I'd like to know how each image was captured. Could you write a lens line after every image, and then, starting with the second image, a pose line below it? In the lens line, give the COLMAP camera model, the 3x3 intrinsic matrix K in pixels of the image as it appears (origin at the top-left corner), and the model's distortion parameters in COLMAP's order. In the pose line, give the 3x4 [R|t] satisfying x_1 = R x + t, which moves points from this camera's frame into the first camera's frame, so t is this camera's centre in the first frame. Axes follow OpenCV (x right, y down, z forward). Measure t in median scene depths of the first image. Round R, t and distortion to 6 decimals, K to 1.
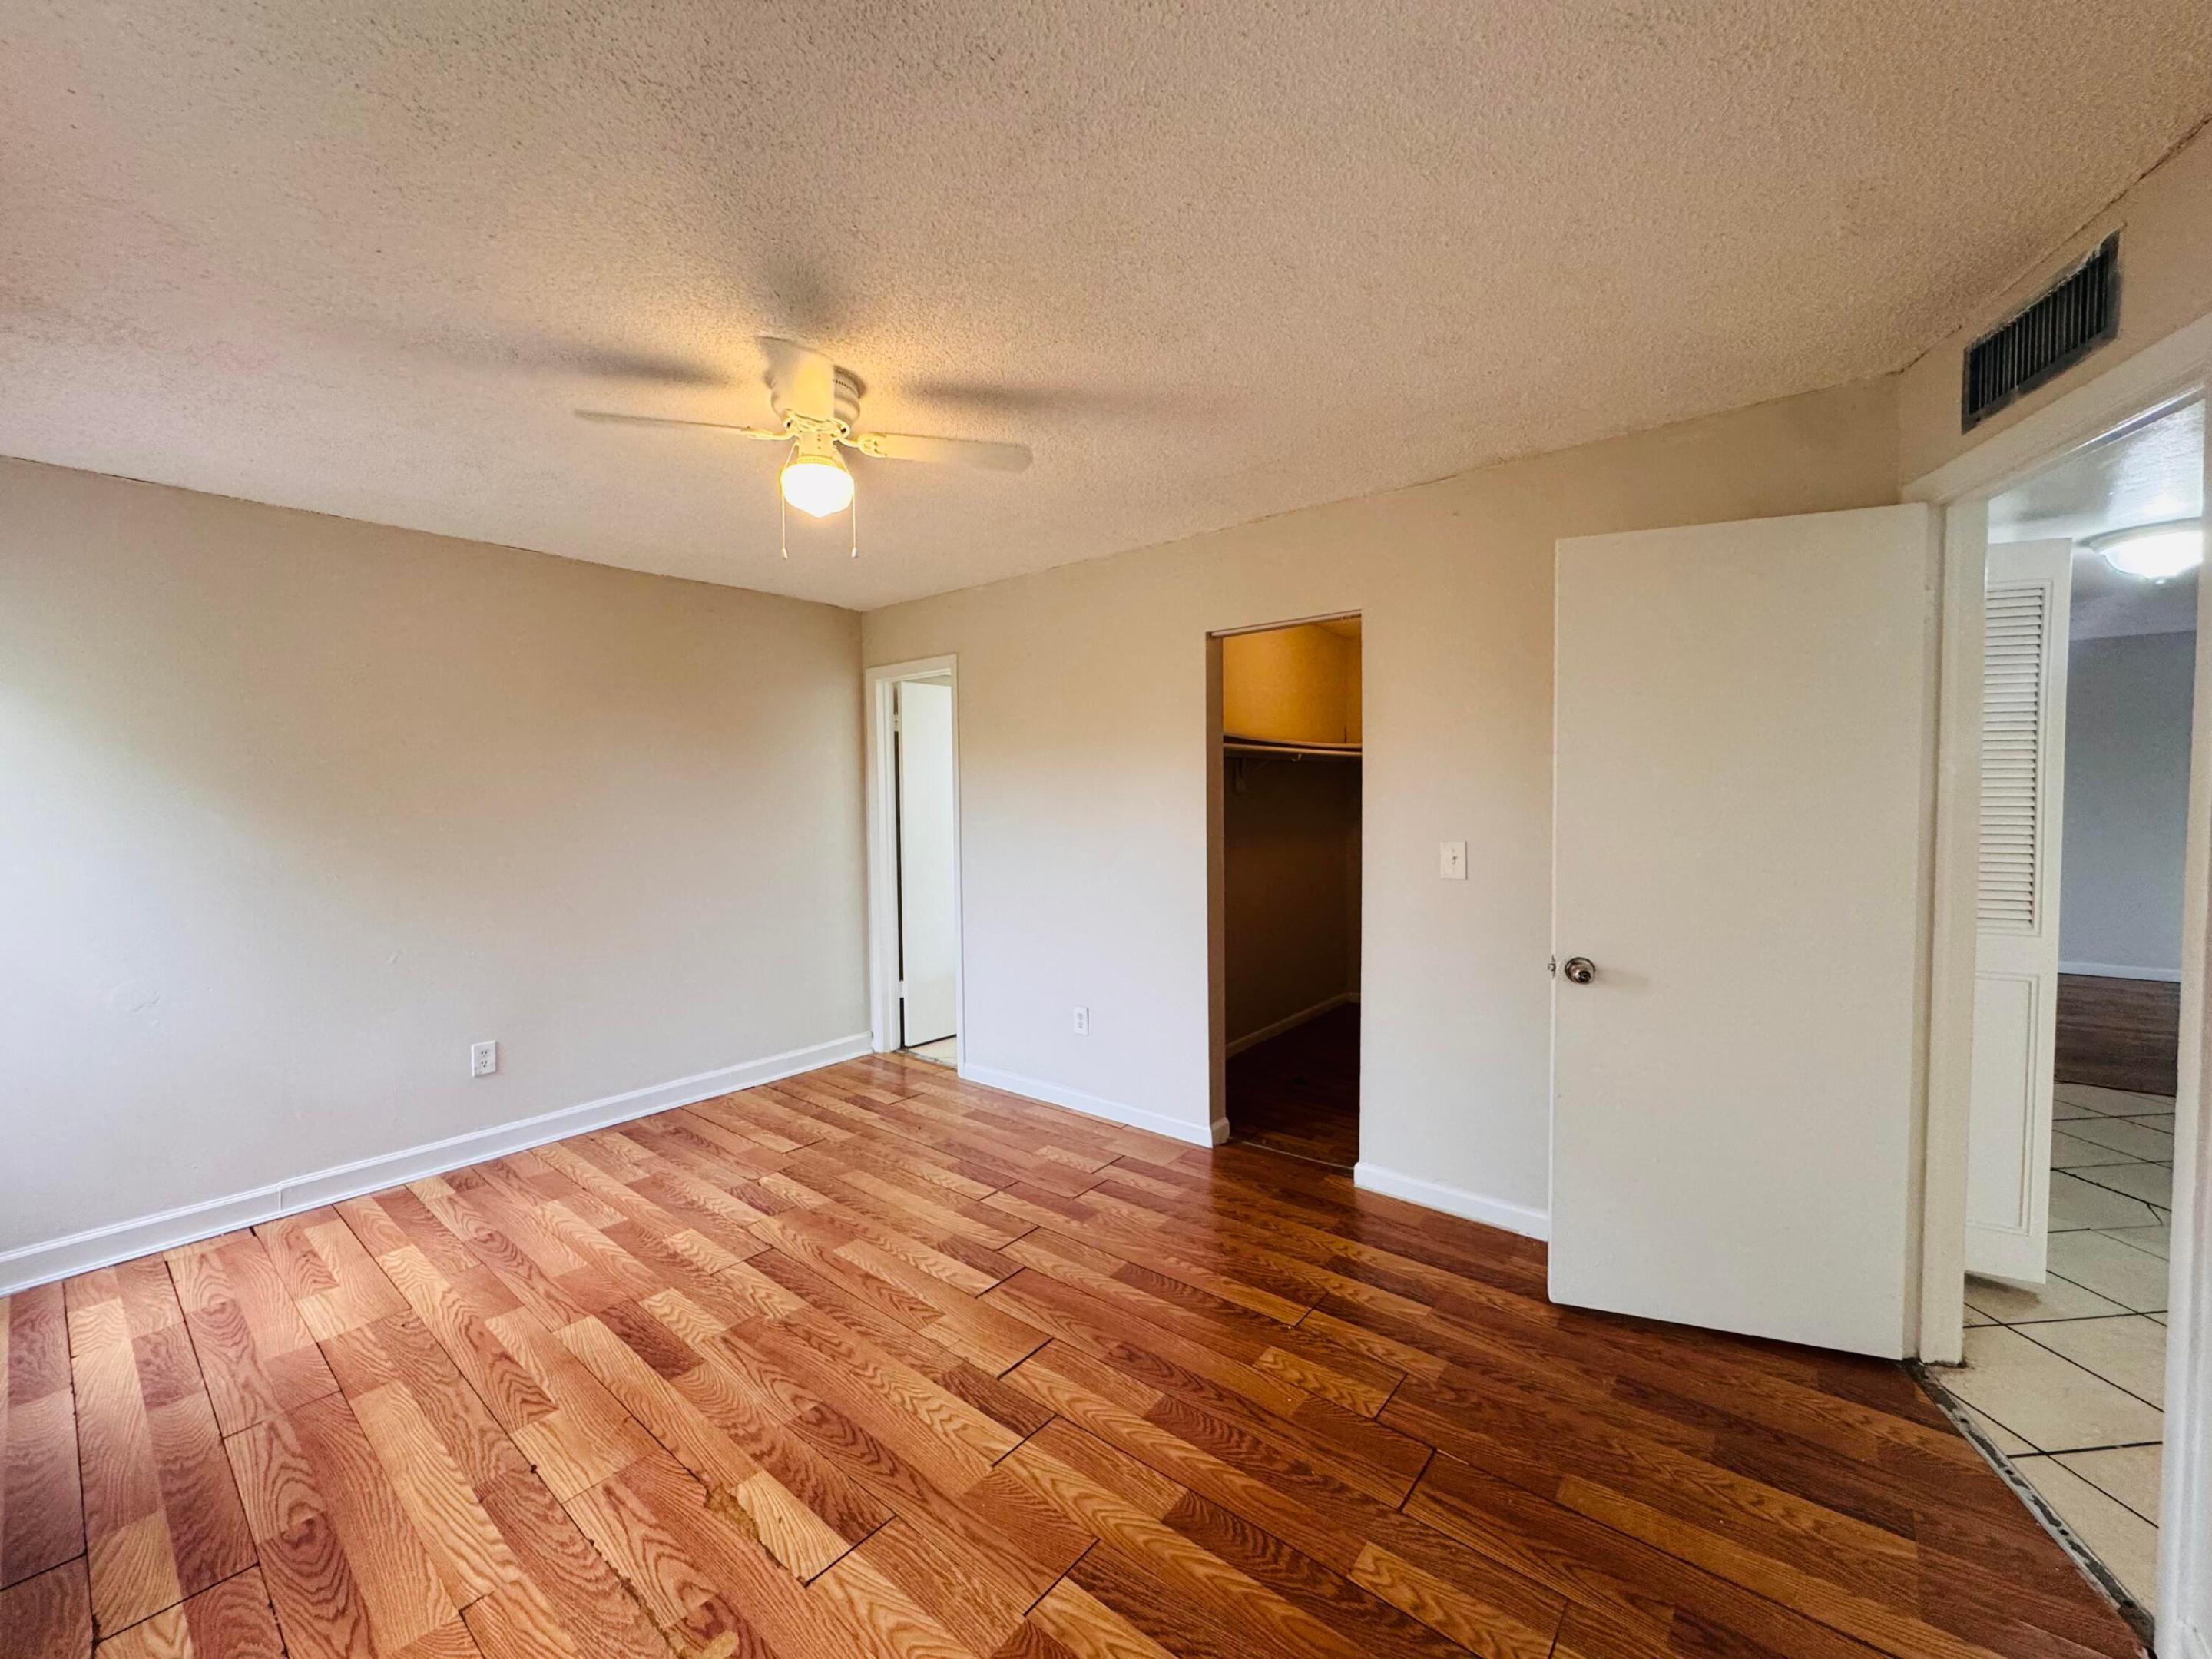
lens RADIAL K [[885.8, 0, 1102.8], [0, 885.8, 827.8], [0, 0, 1]] dist [-0.004211, 0.000561]
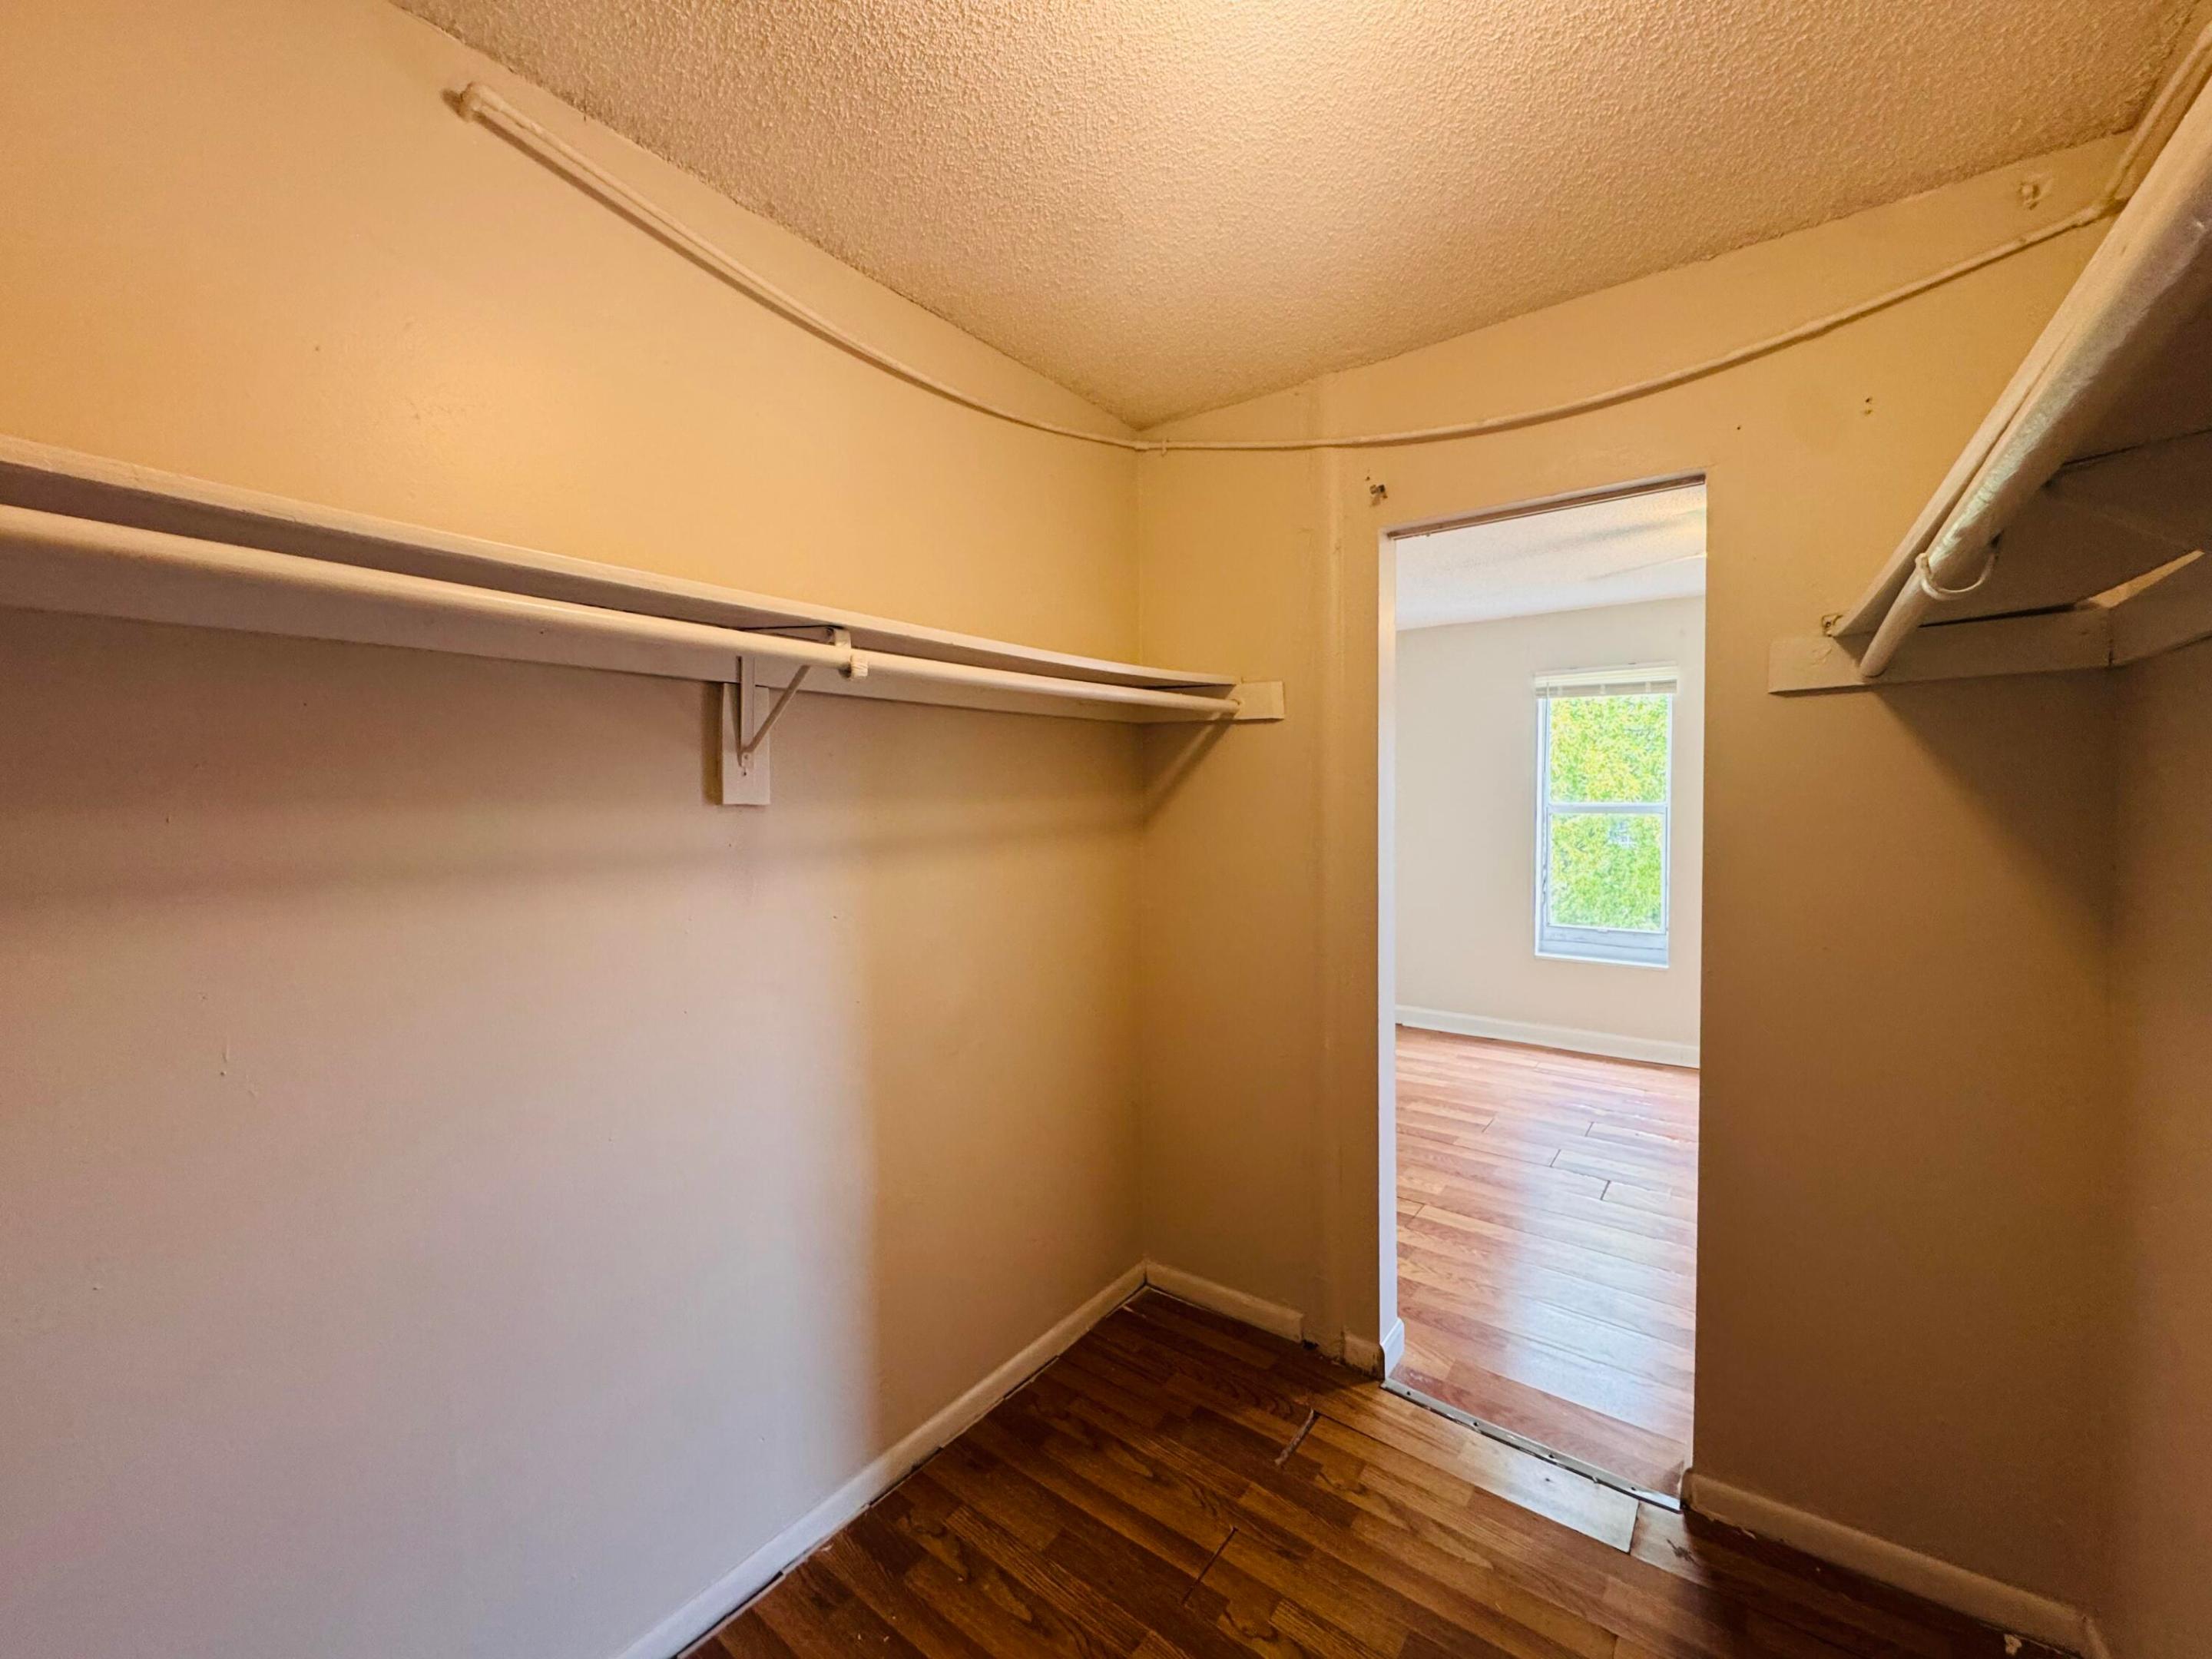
lens RADIAL K [[885.8, 0, 1109.5], [0, 885.8, 822.7], [0, 0, 1]] dist [-0.004211, 0.000561]
pose [[-0.998797, 0.017748, -0.045720, 0.608830], [0.014496, 0.997407, 0.070498, -0.081121], [0.046852, 0.069750, -0.996464, 1.862482]]
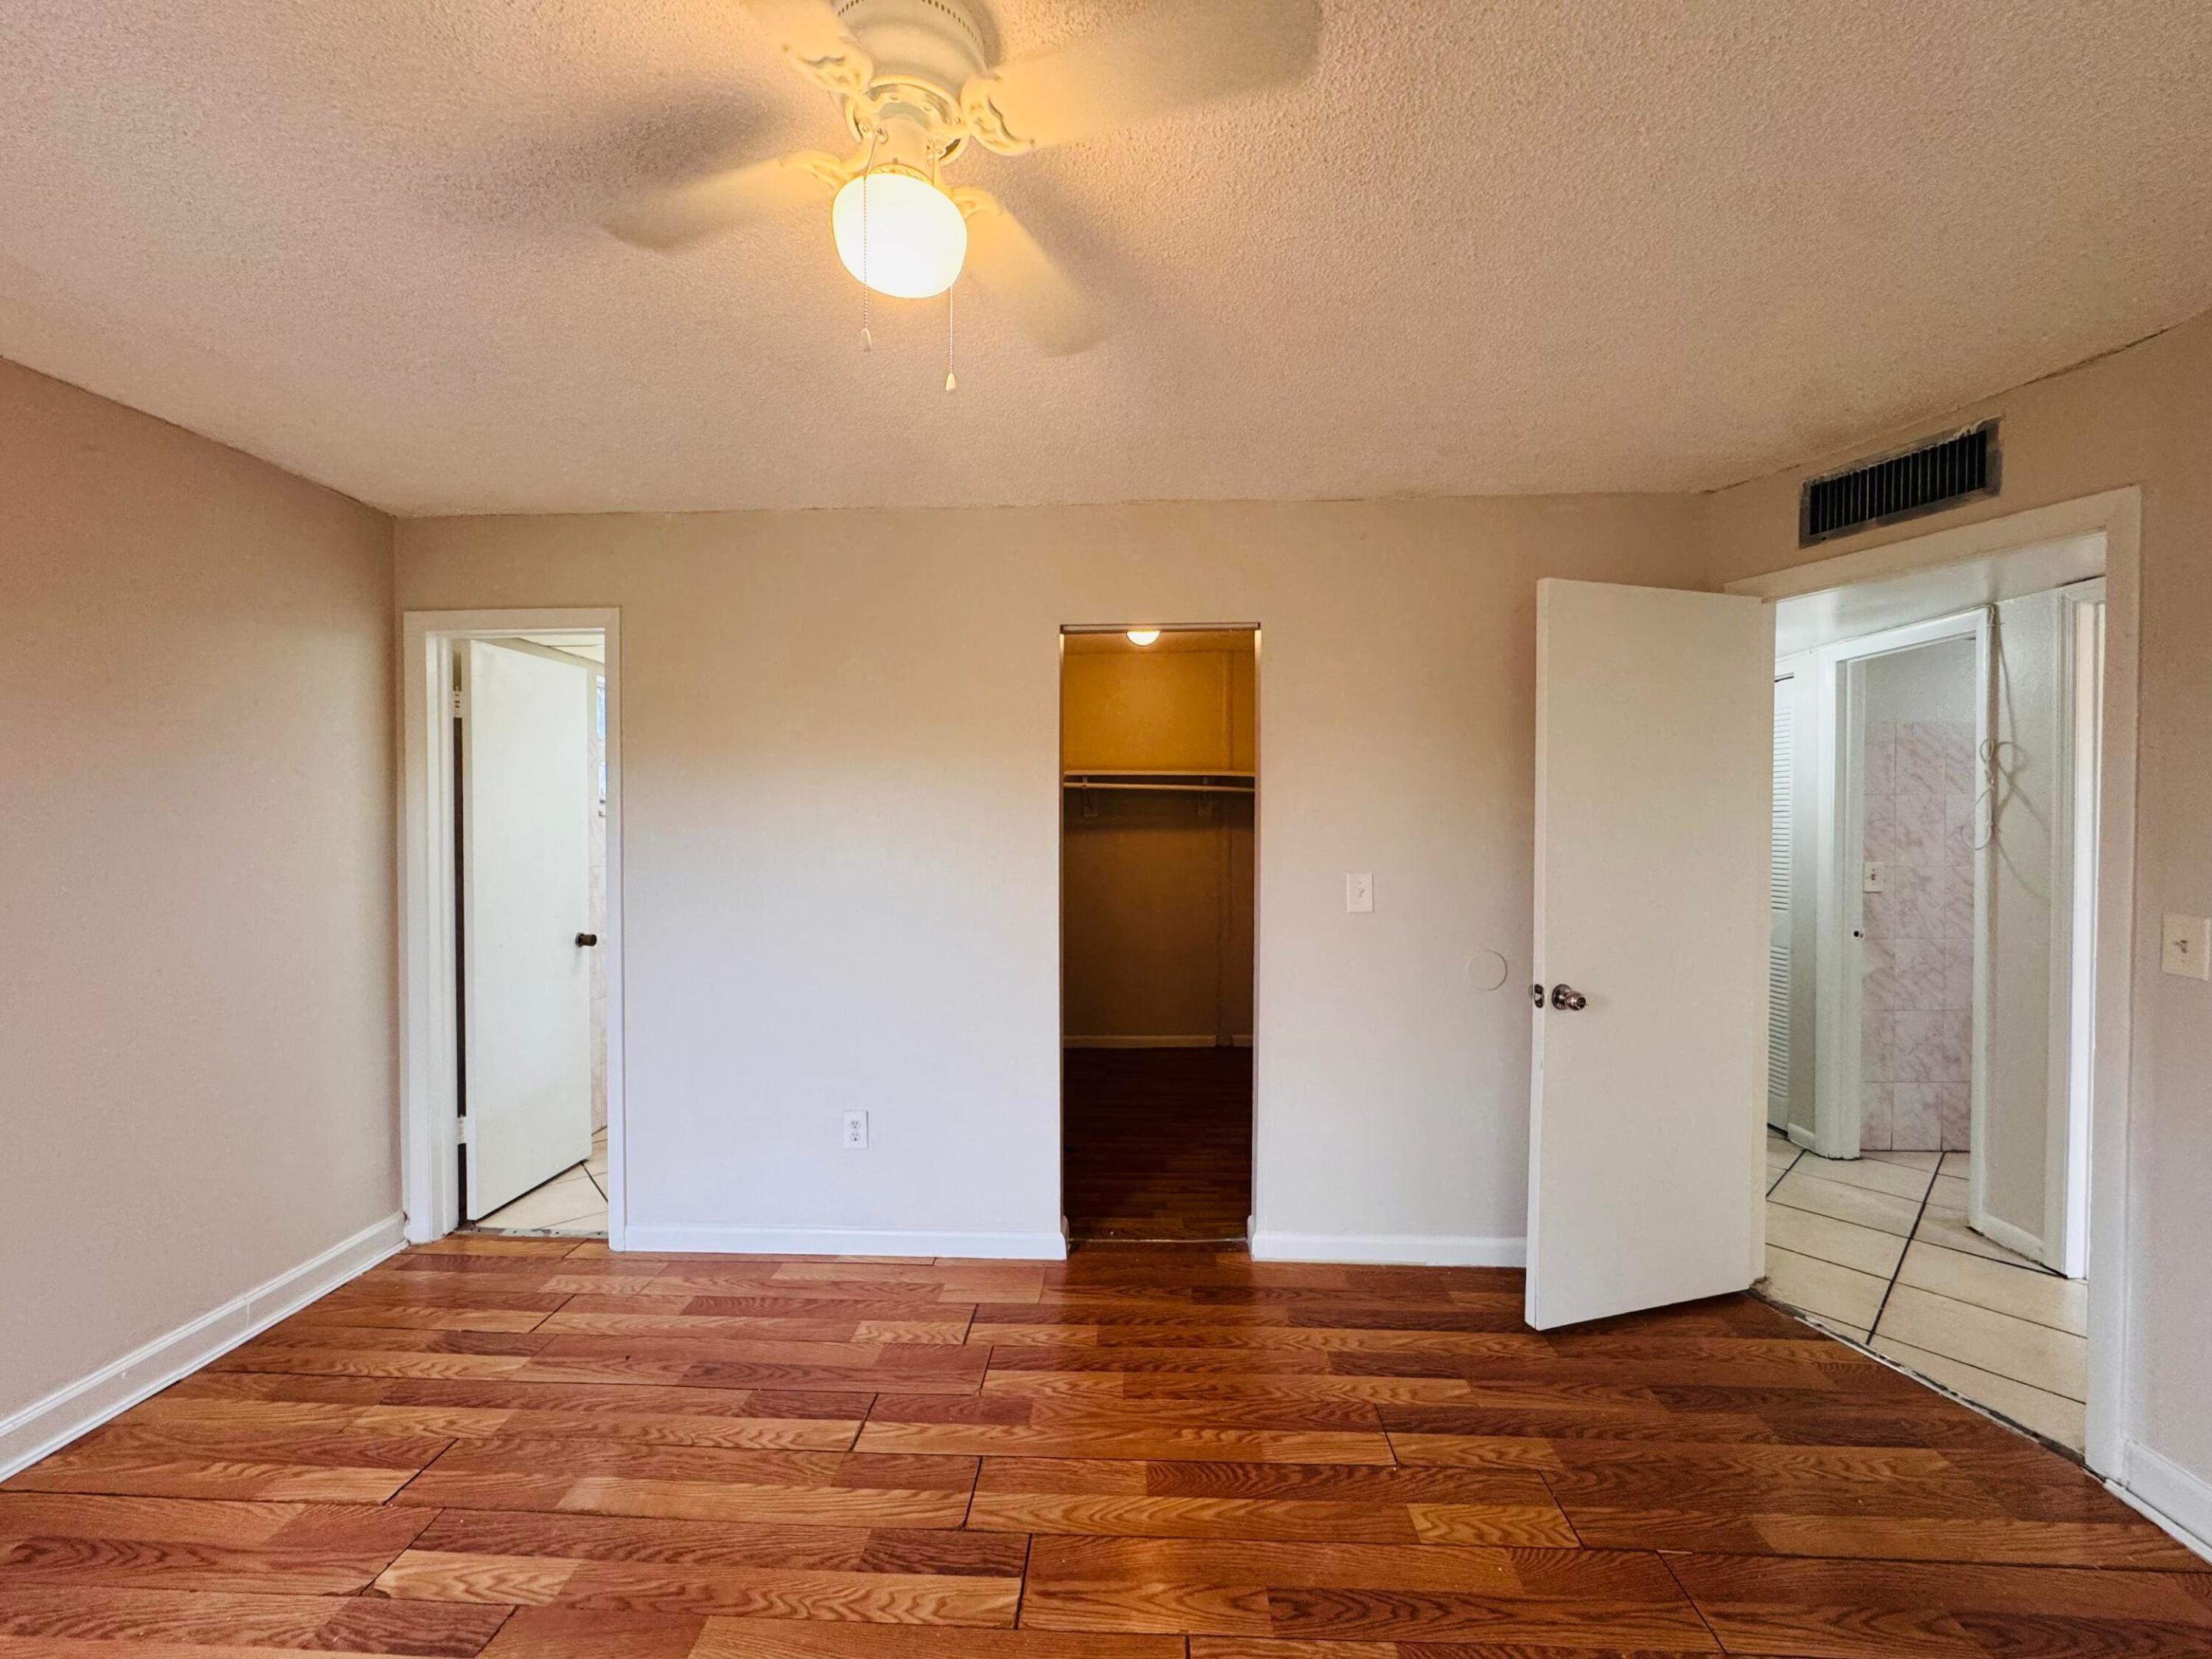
lens RADIAL K [[885.8, 0, 1101.0], [0, 885.8, 827.1], [0, 0, 1]] dist [-0.004211, 0.000561]
pose [[0.804073, 0.003935, 0.594517, -0.417848], [0.014534, 0.999549, -0.026272, -0.014348], [-0.594353, 0.029766, 0.803653, 0.399861]]
